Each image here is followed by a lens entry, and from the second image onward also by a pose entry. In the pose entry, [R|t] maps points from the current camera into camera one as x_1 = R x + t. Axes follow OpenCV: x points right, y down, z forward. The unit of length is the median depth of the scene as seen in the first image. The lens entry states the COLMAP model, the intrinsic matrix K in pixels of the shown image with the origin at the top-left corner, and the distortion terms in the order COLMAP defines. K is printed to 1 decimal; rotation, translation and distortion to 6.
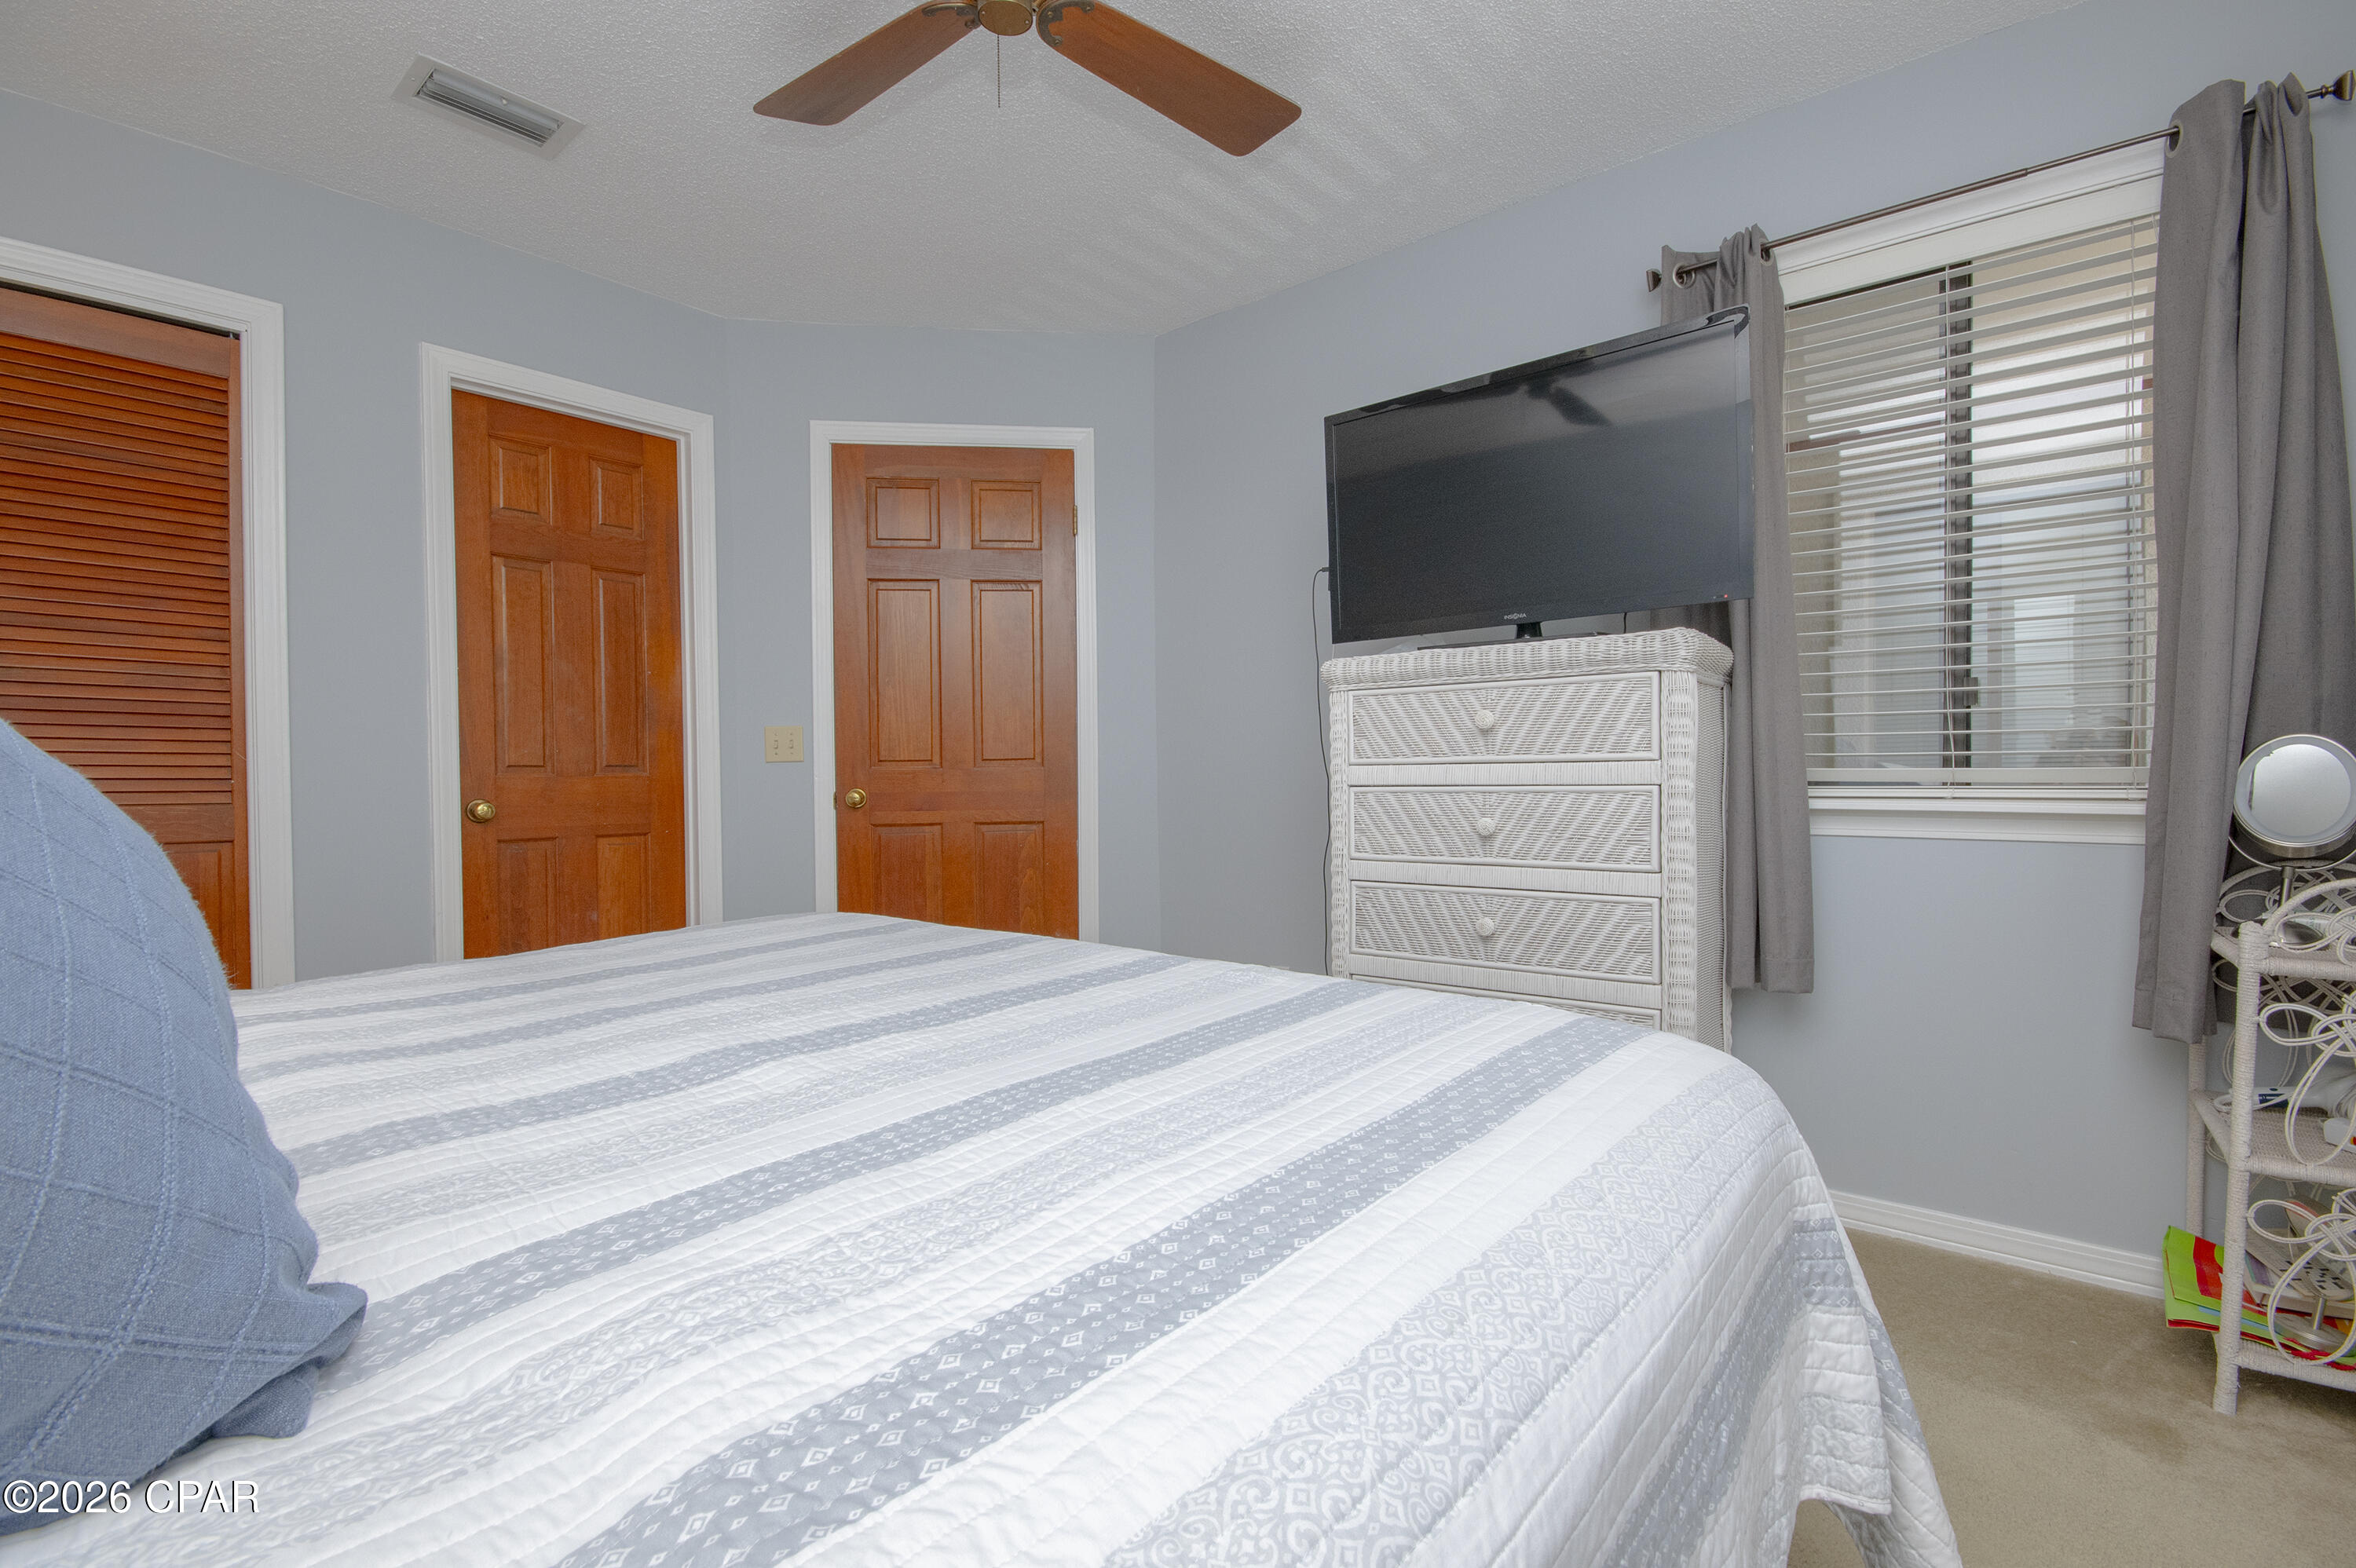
lens RADIAL K [[1035.6, 0, 1200.8], [0, 1035.6, 785.4], [0, 0, 1]] dist [0.002579, -0.009463]
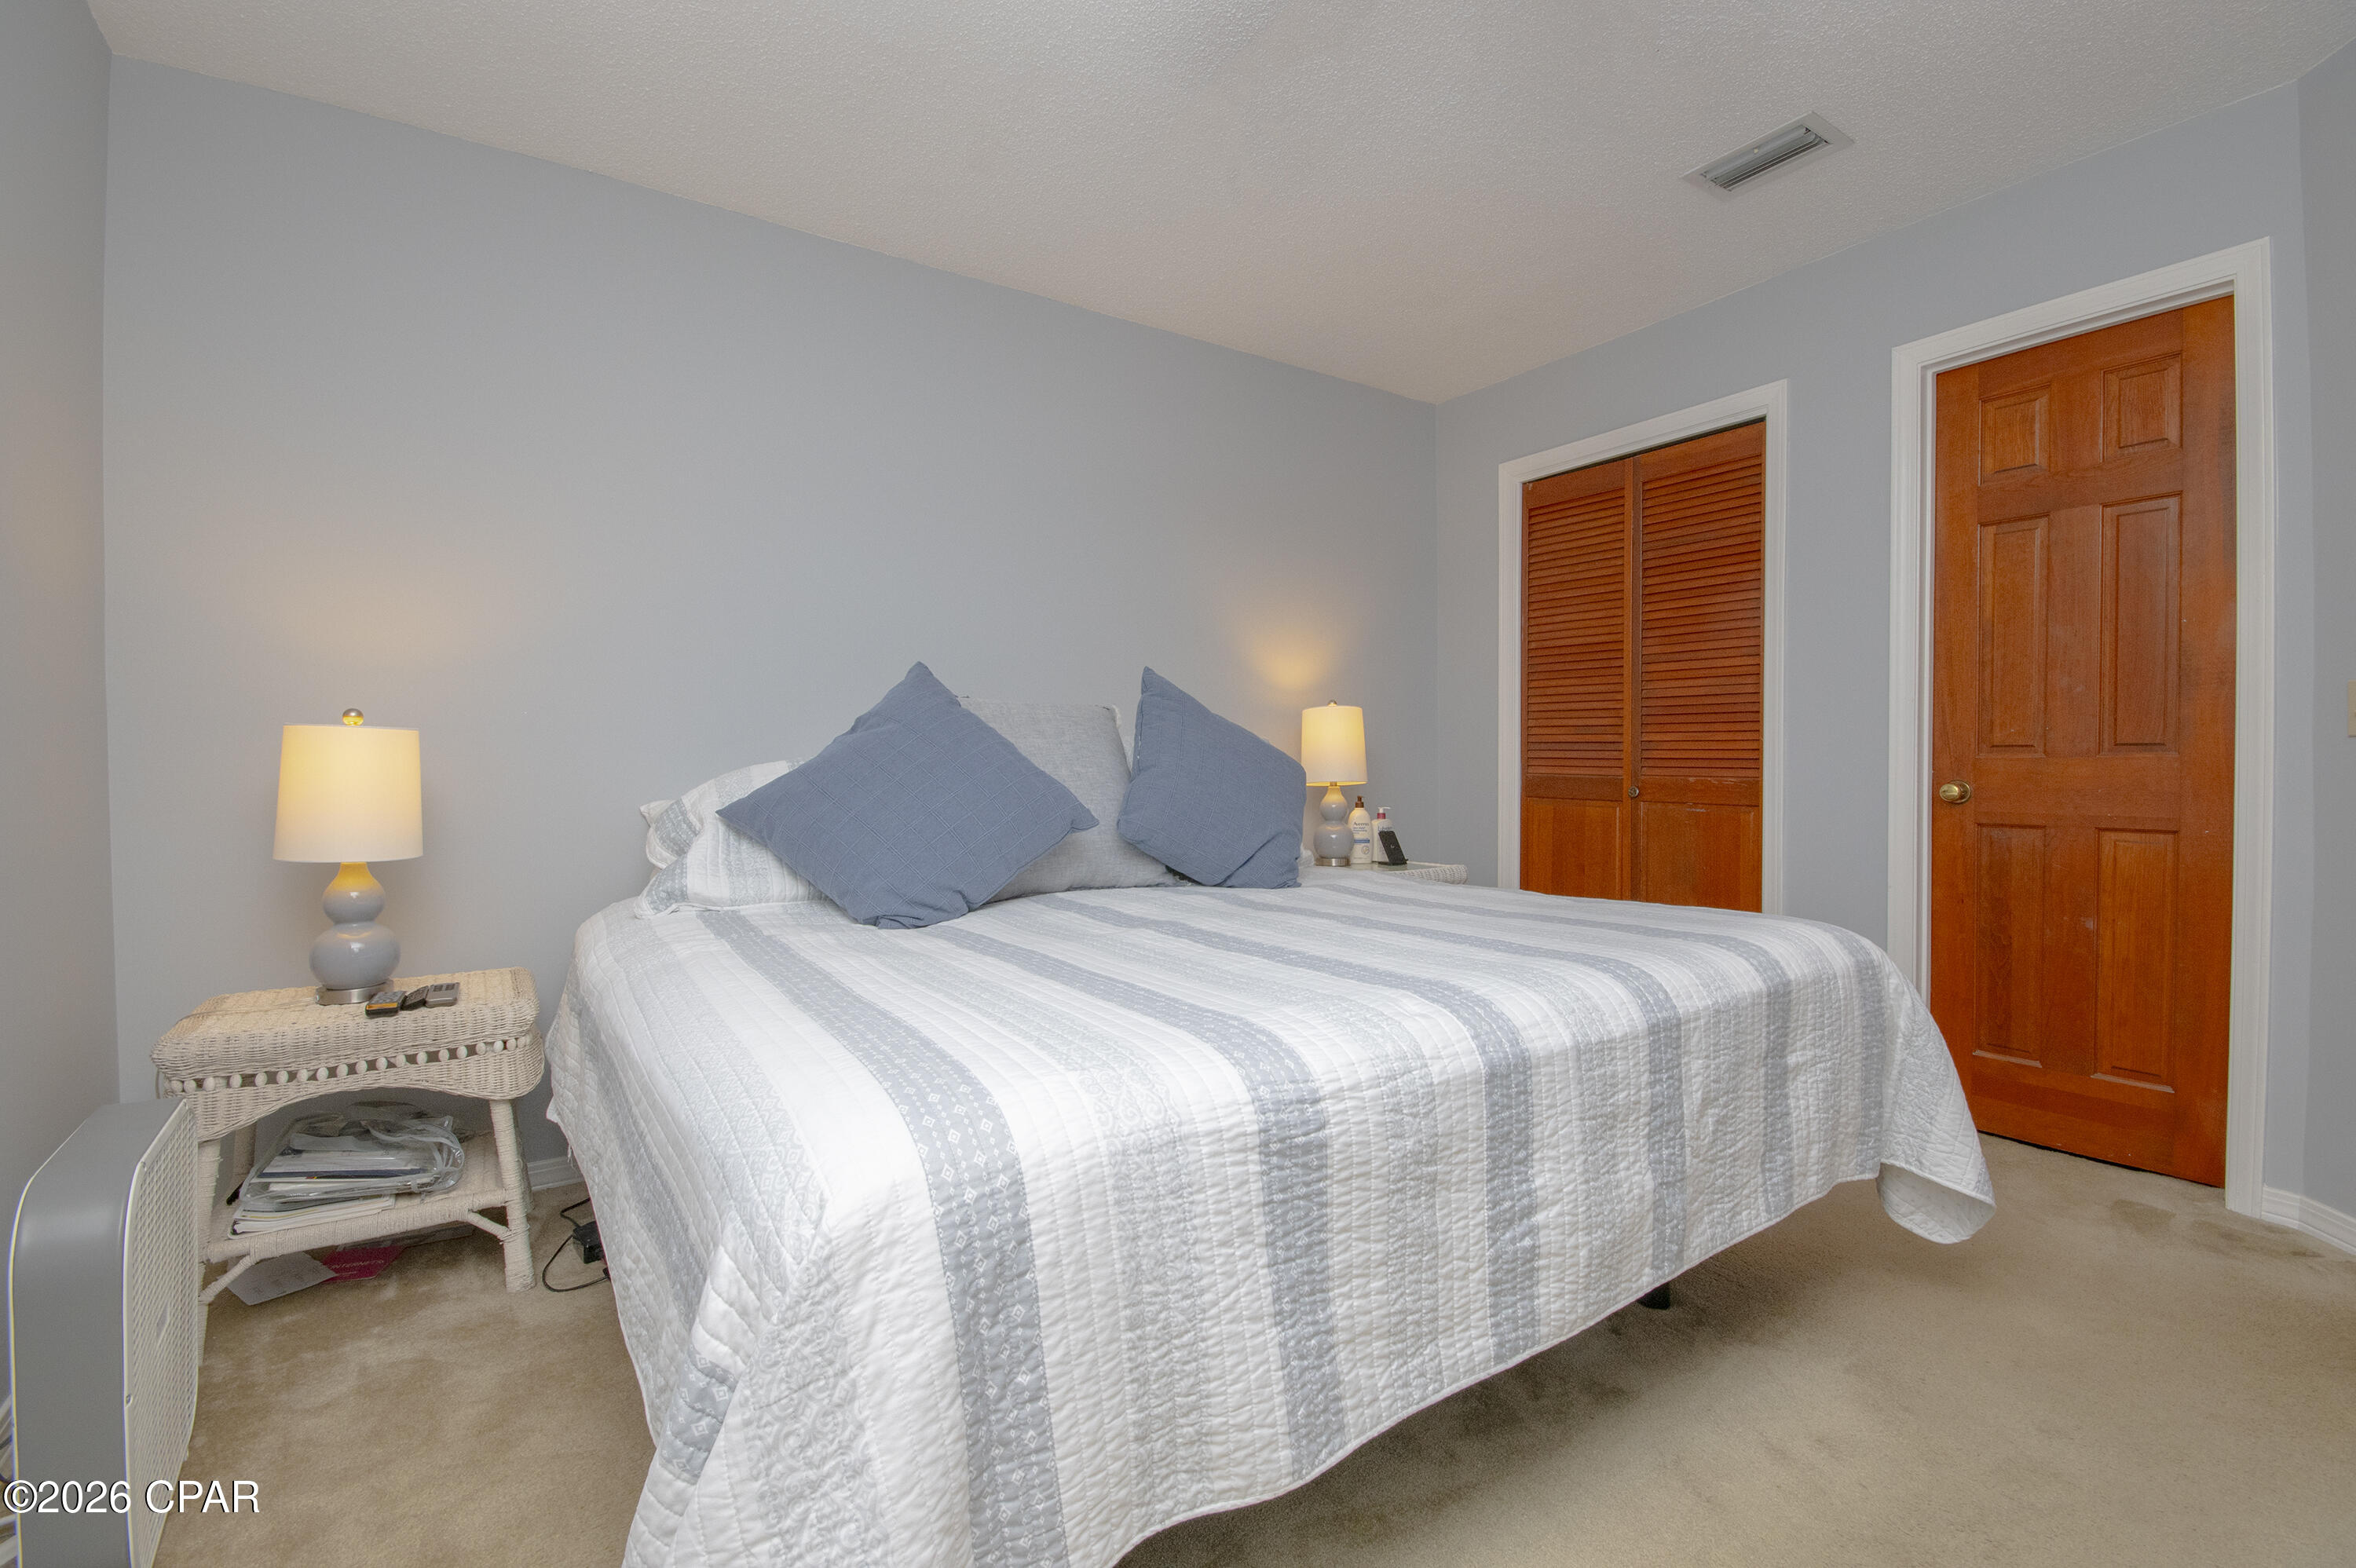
lens RADIAL K [[1035.6, 0, 1200.8], [0, 1035.6, 785.4], [0, 0, 1]] dist [0.002579, -0.009463]
pose [[-0.283181, 0.030383, -0.958585, 0.492786], [-0.005499, 0.999430, 0.033302, -0.011676], [0.959051, 0.014702, -0.282852, 0.639357]]
